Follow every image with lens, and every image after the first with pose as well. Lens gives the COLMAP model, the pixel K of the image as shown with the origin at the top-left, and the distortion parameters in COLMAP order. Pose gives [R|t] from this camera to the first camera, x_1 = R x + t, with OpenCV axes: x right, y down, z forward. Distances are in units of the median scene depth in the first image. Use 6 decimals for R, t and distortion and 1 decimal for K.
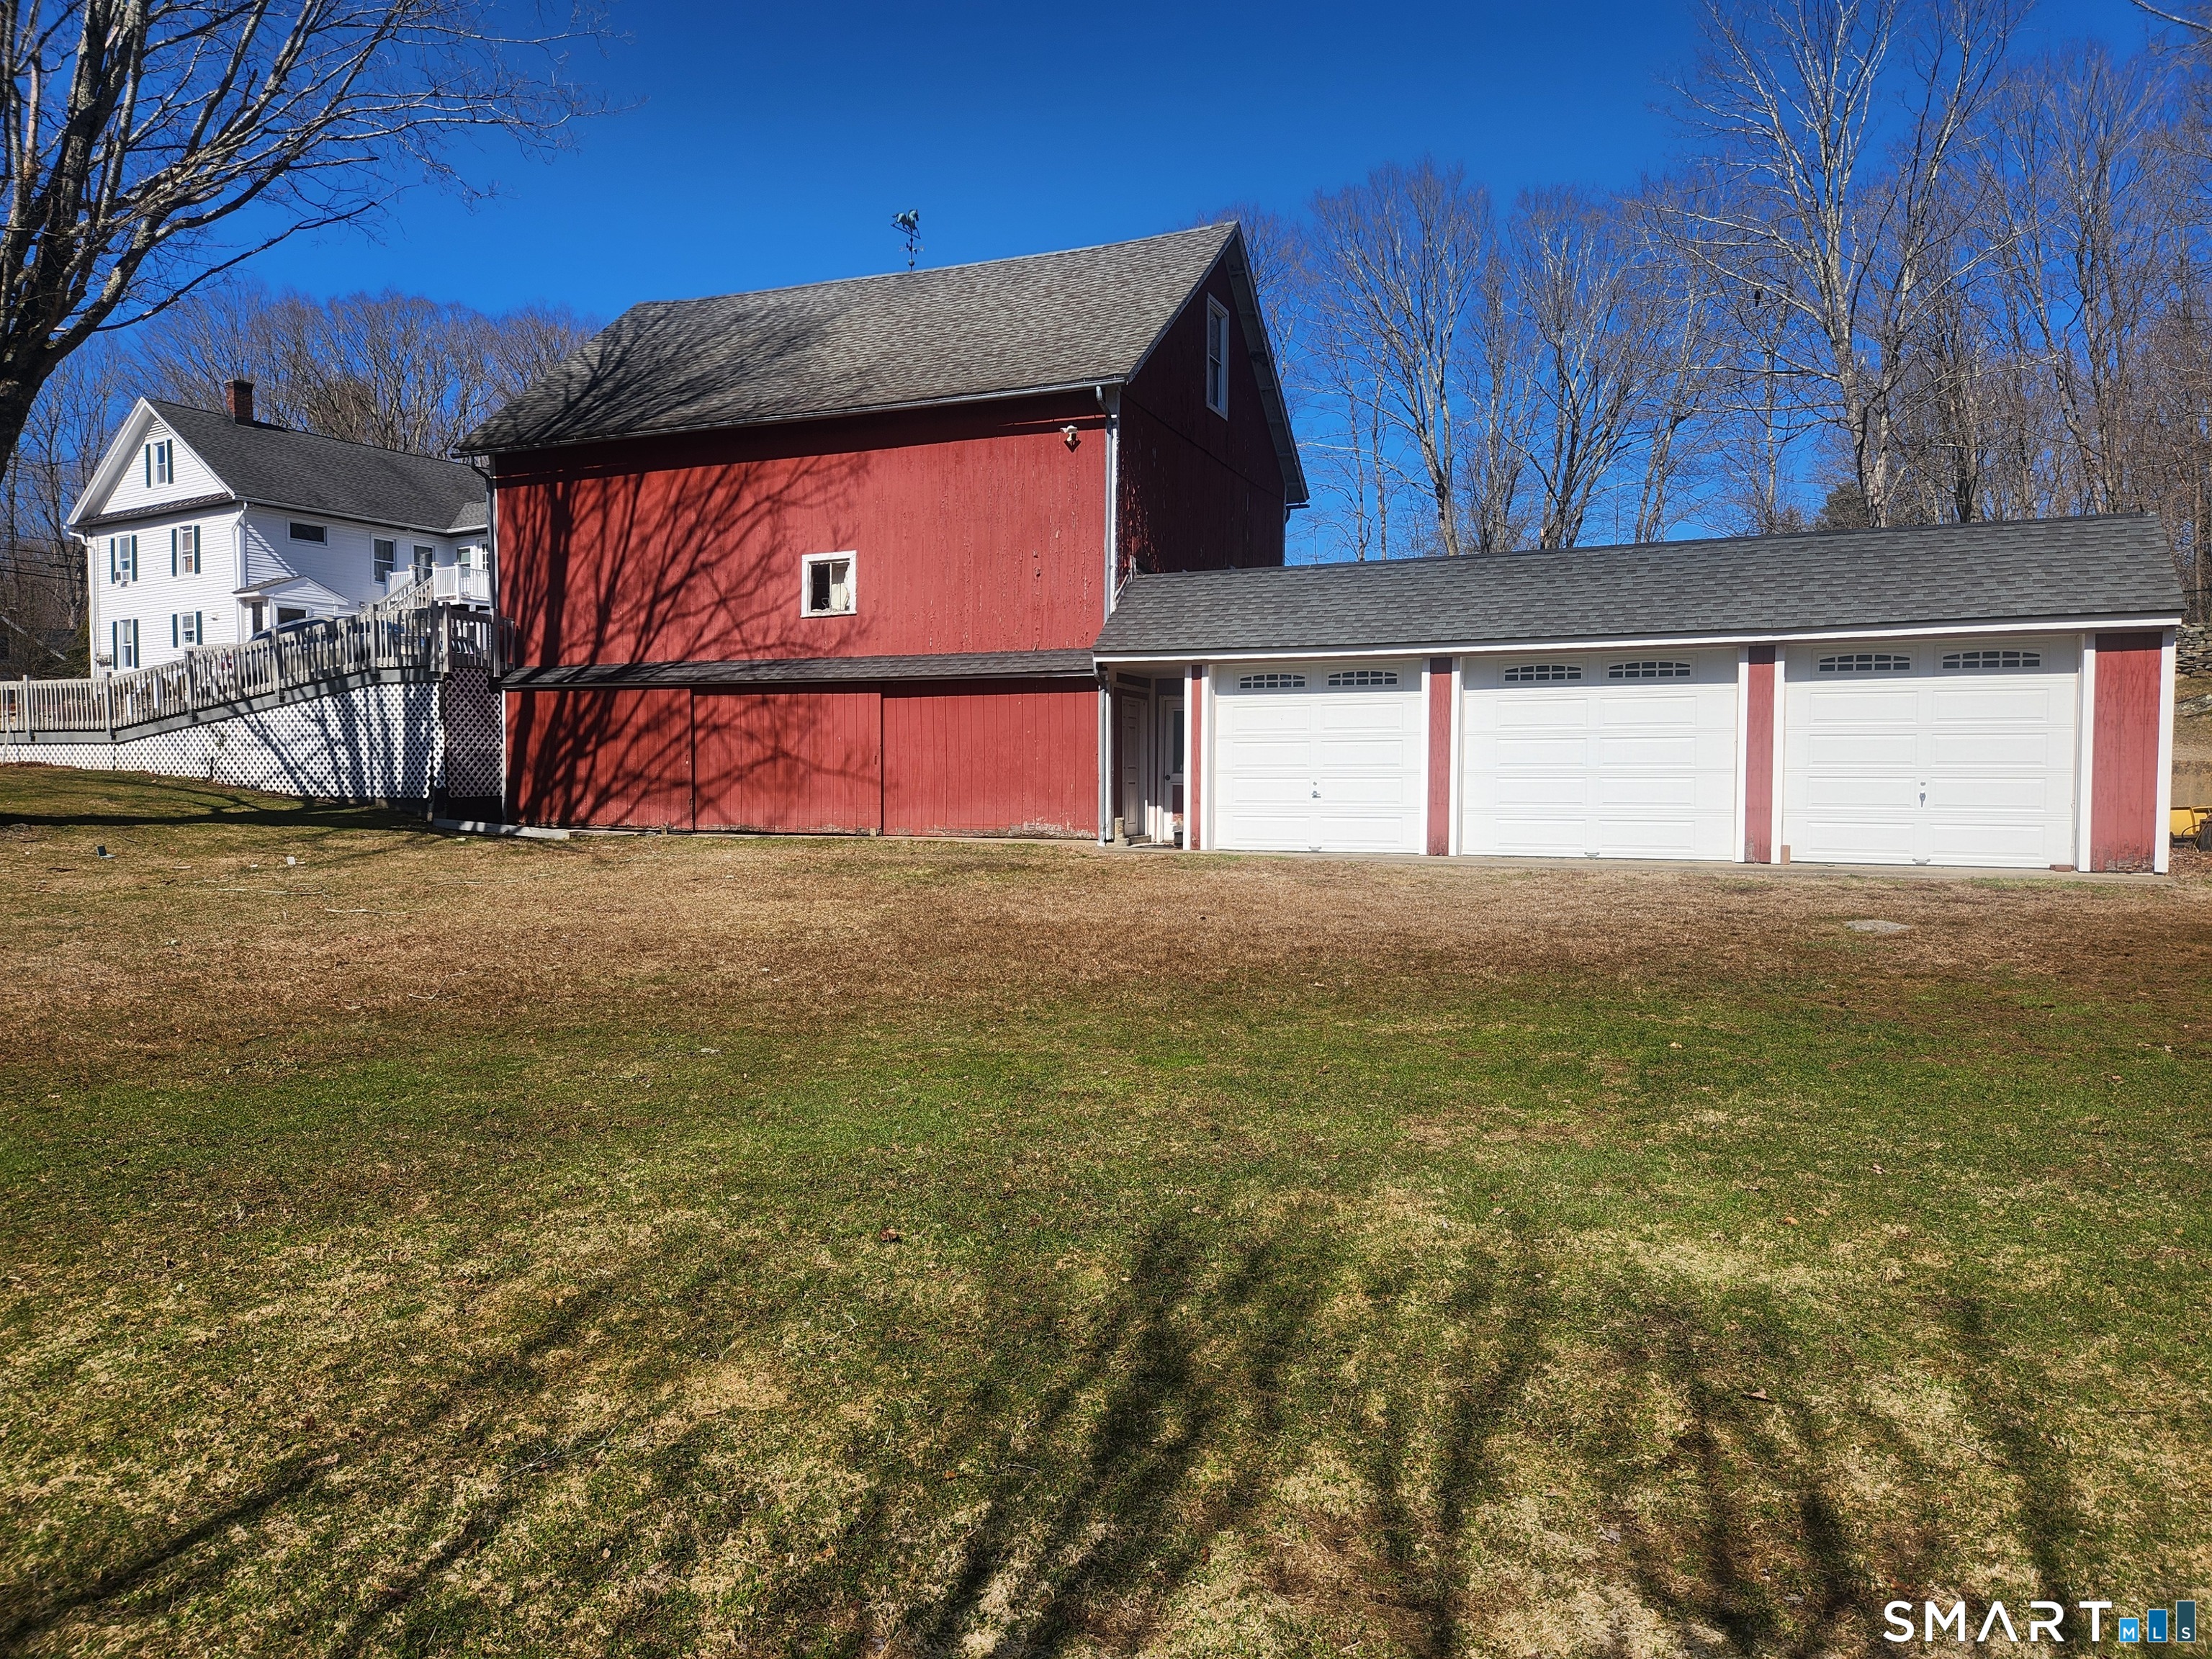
lens RADIAL K [[1463.9, 0, 1110.7], [0, 1463.9, 845.1], [0, 0, 1]] dist [0.087117, -0.077933]
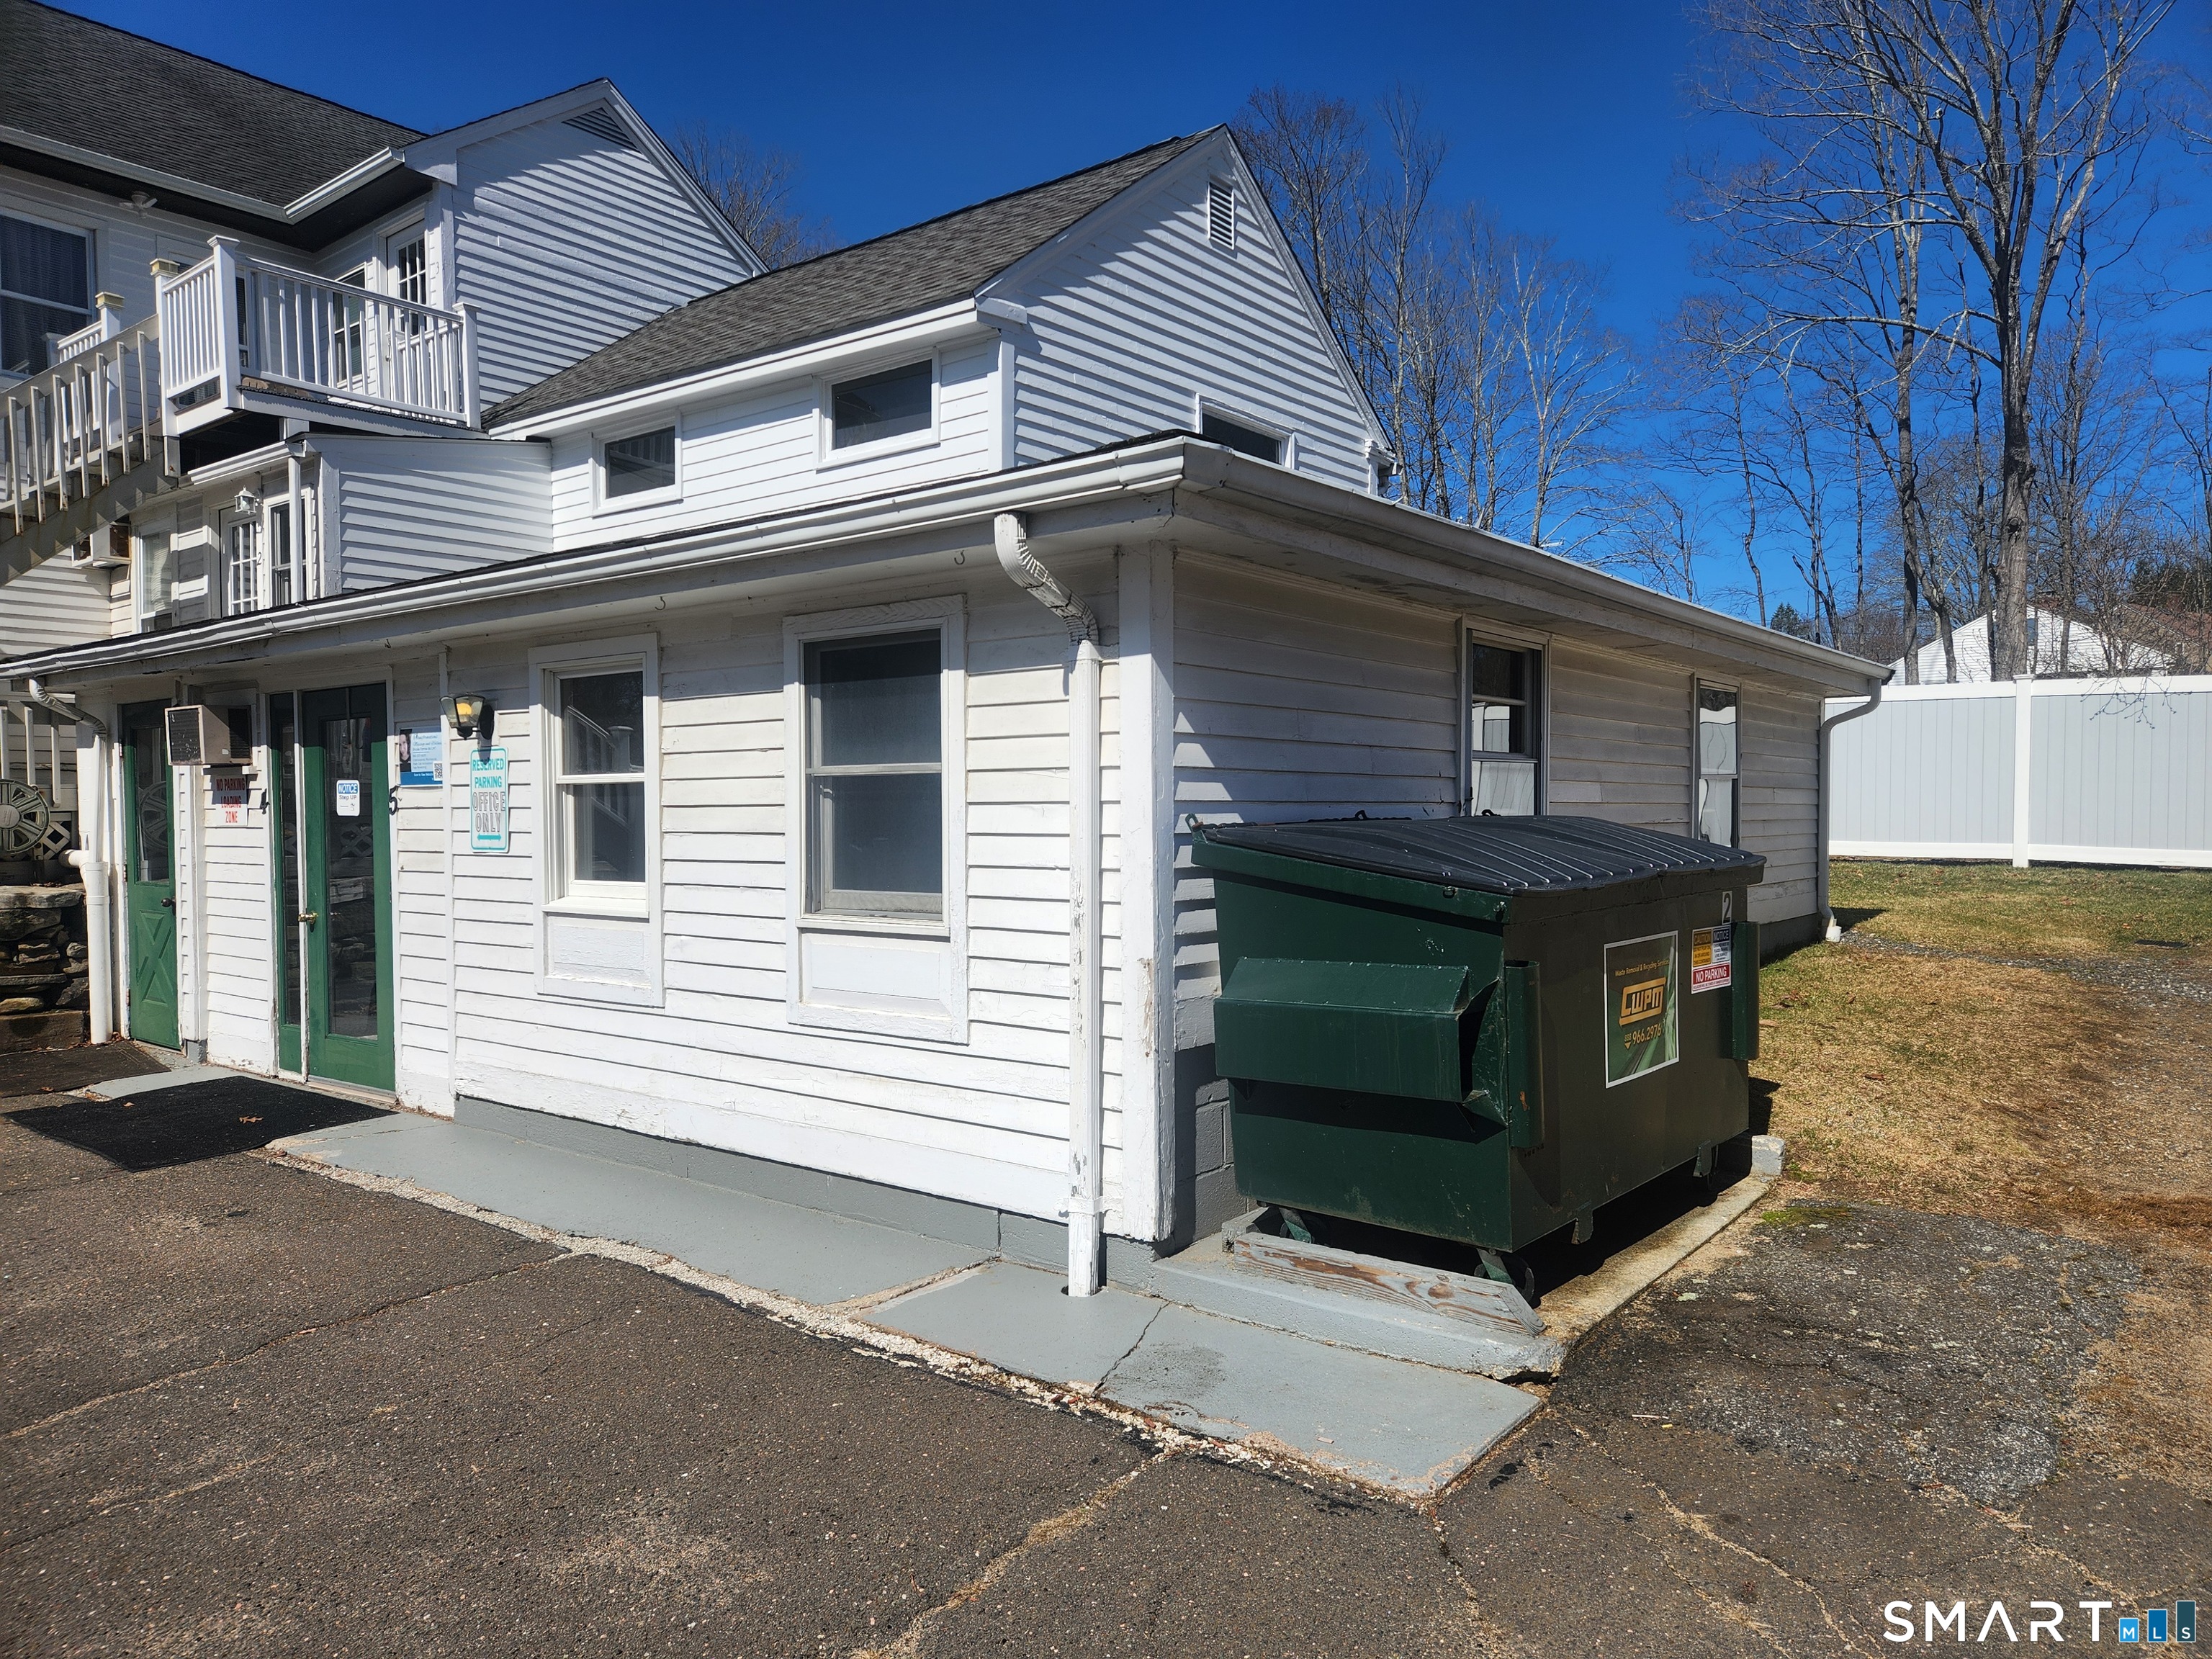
lens RADIAL K [[1473.3, 0, 1114.3], [0, 1473.3, 850.3], [0, 0, 1]] dist [0.086065, -0.072278]
pose [[0.993224, -0.009036, -0.115861, -0.536780], [0.007827, 0.999910, -0.010886, -0.173731], [0.115949, 0.009905, 0.993206, 1.541907]]
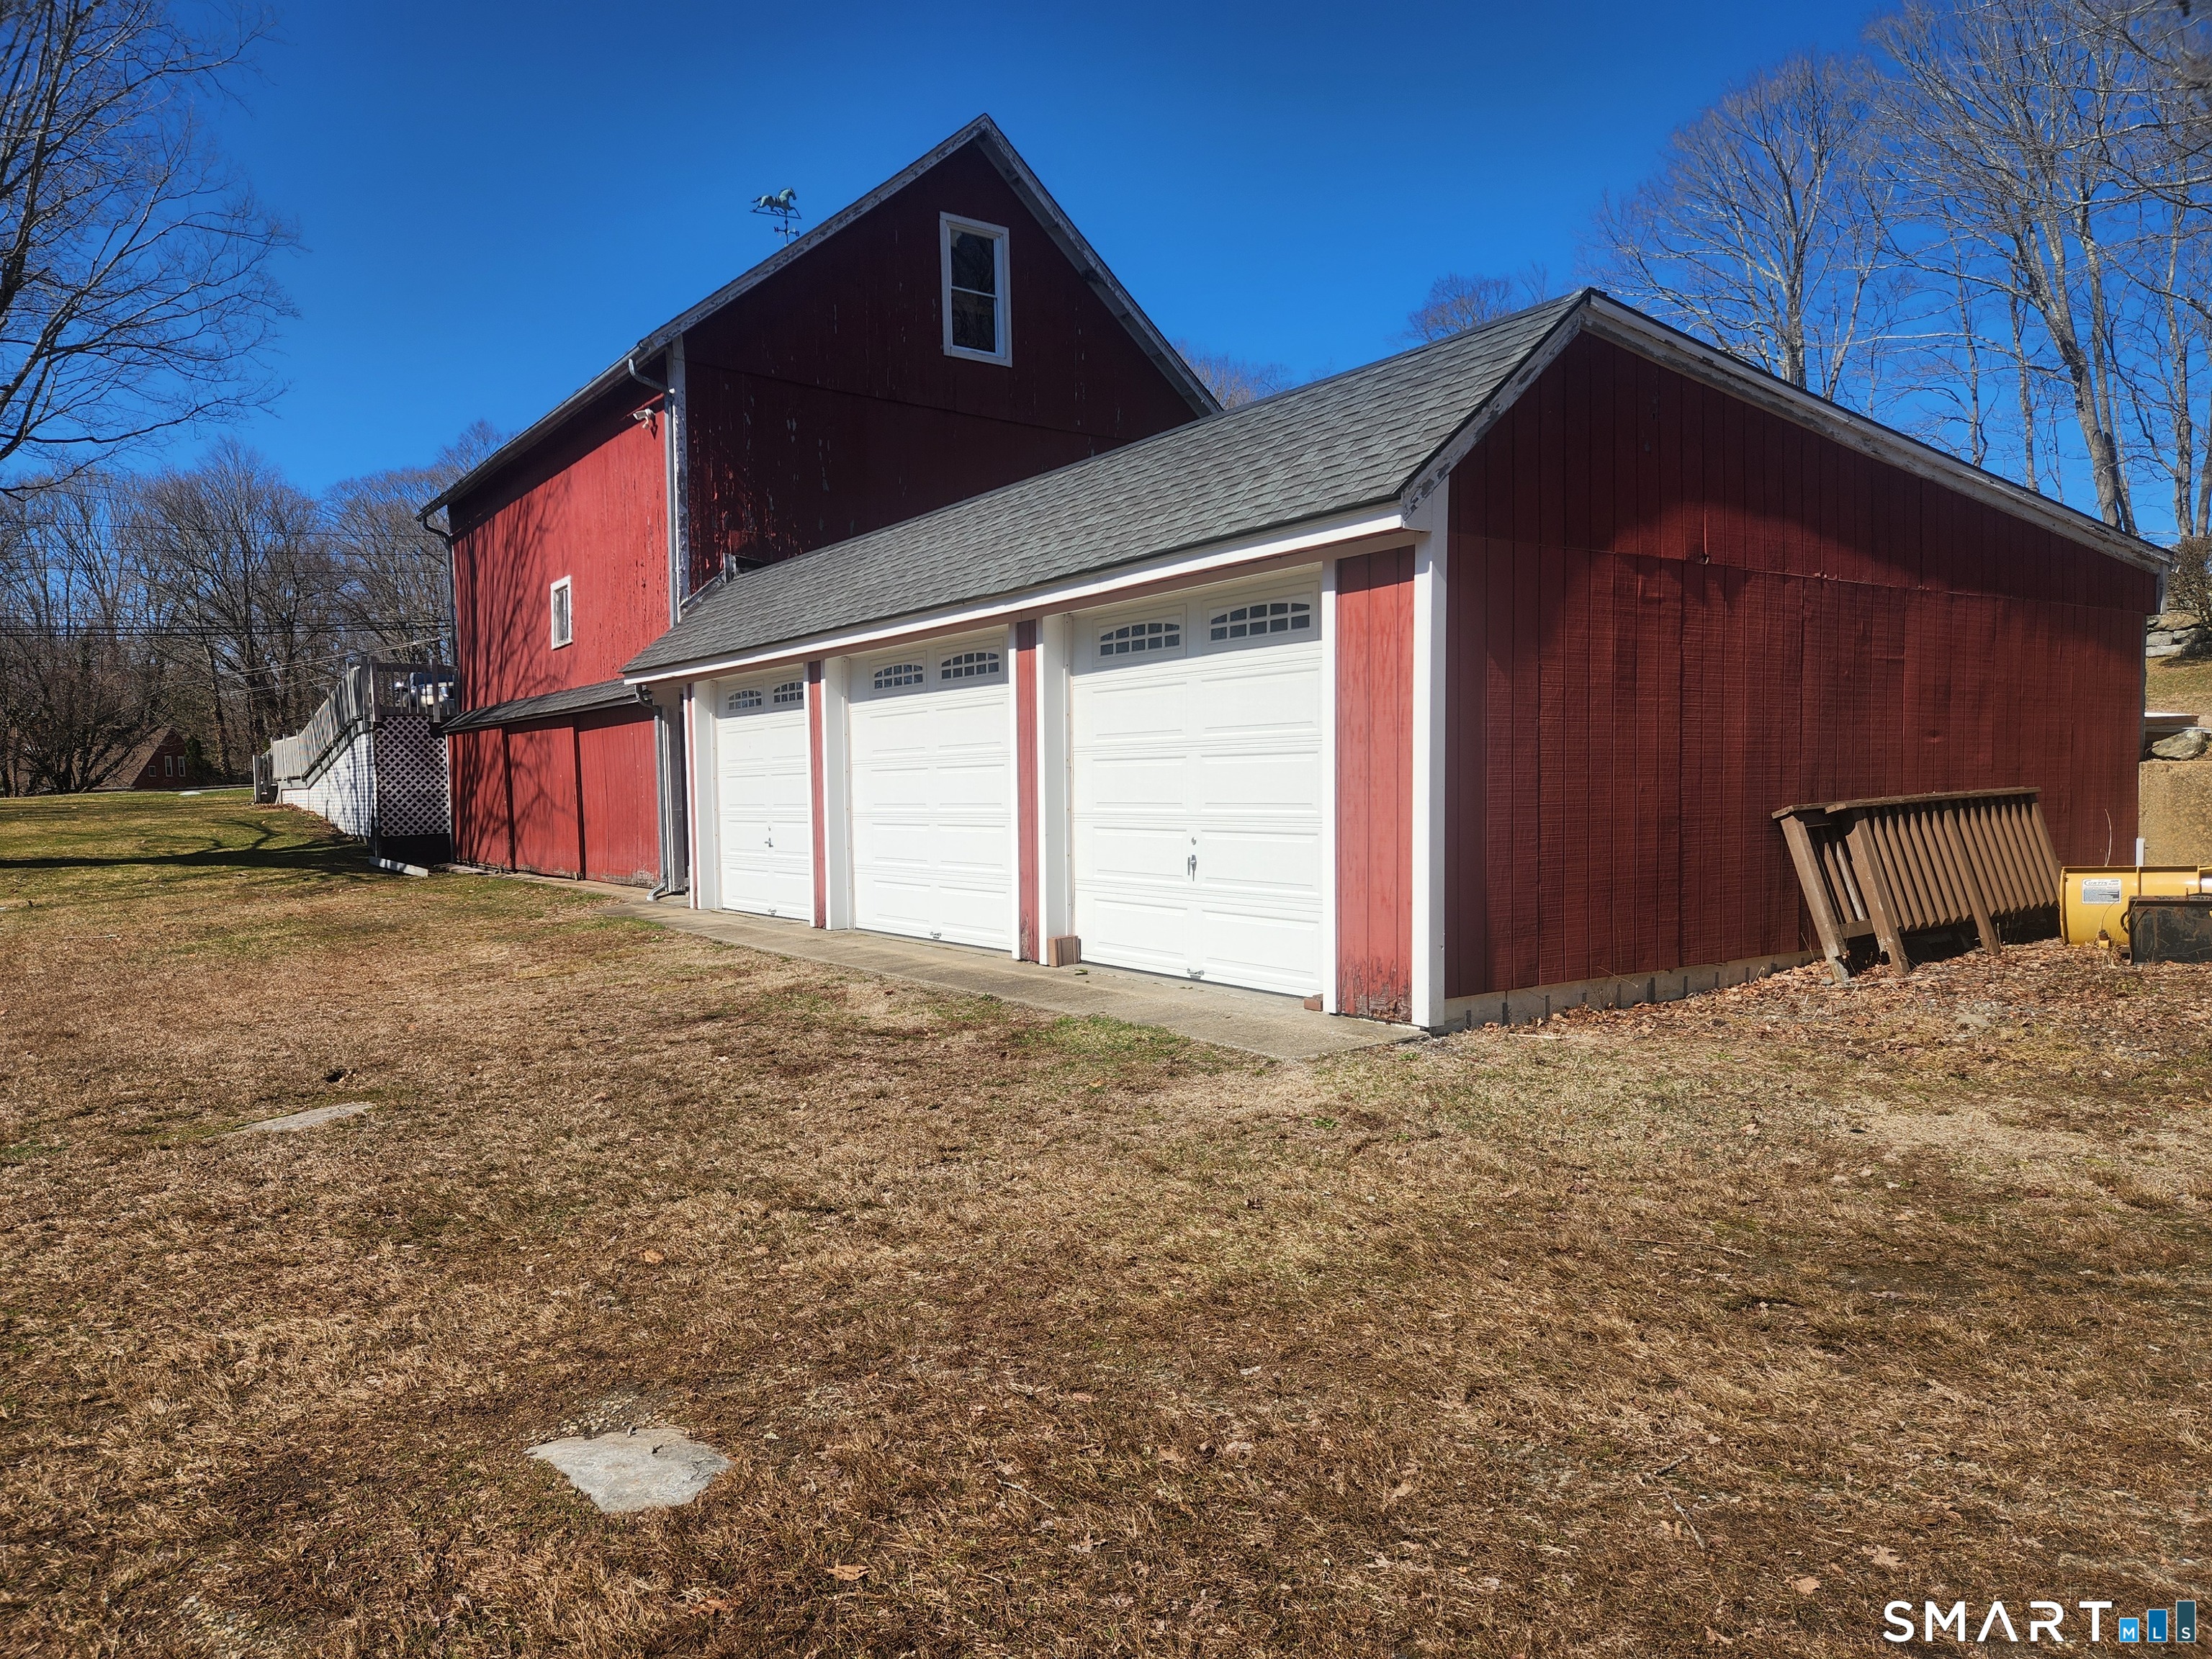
lens RADIAL K [[1463.9, 0, 1110.7], [0, 1463.9, 845.1], [0, 0, 1]] dist [0.087117, -0.077933]
pose [[0.856451, 0.000562, -0.516229, 0.575379], [0.002069, 0.999988, 0.004523, -0.029936], [0.516225, -0.004942, 0.856439, 0.350406]]
